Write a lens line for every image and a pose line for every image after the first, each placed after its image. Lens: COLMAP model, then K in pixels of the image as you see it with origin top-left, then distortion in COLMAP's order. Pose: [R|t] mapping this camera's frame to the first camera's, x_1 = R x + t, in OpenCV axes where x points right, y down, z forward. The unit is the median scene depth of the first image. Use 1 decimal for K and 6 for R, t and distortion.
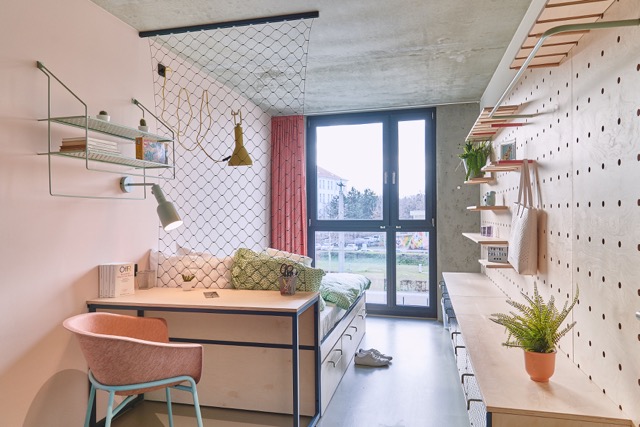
lens RADIAL K [[445.8, 0, 324.4], [0, 445.8, 214.9], [0, 0, 1]] dist [0.016372, -0.013040]
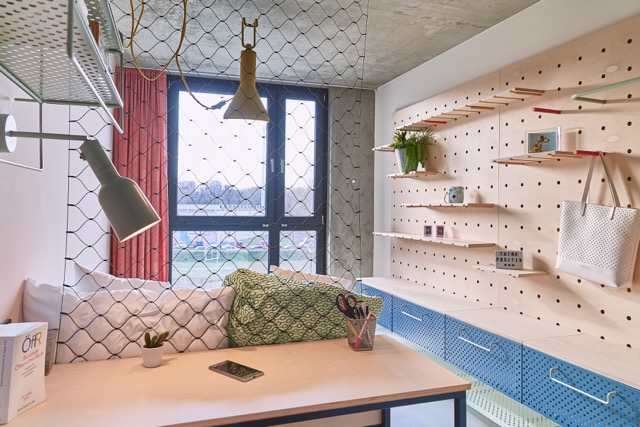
lens RADIAL K [[445.8, 0, 319.1], [0, 445.8, 199.2], [0, 0, 1]] dist [0.016372, -0.013040]
pose [[0.857615, 0.027982, 0.513531, -0.213143], [-0.016164, 0.999492, -0.027467, 0.000559], [-0.514039, 0.015255, 0.857631, 0.258735]]
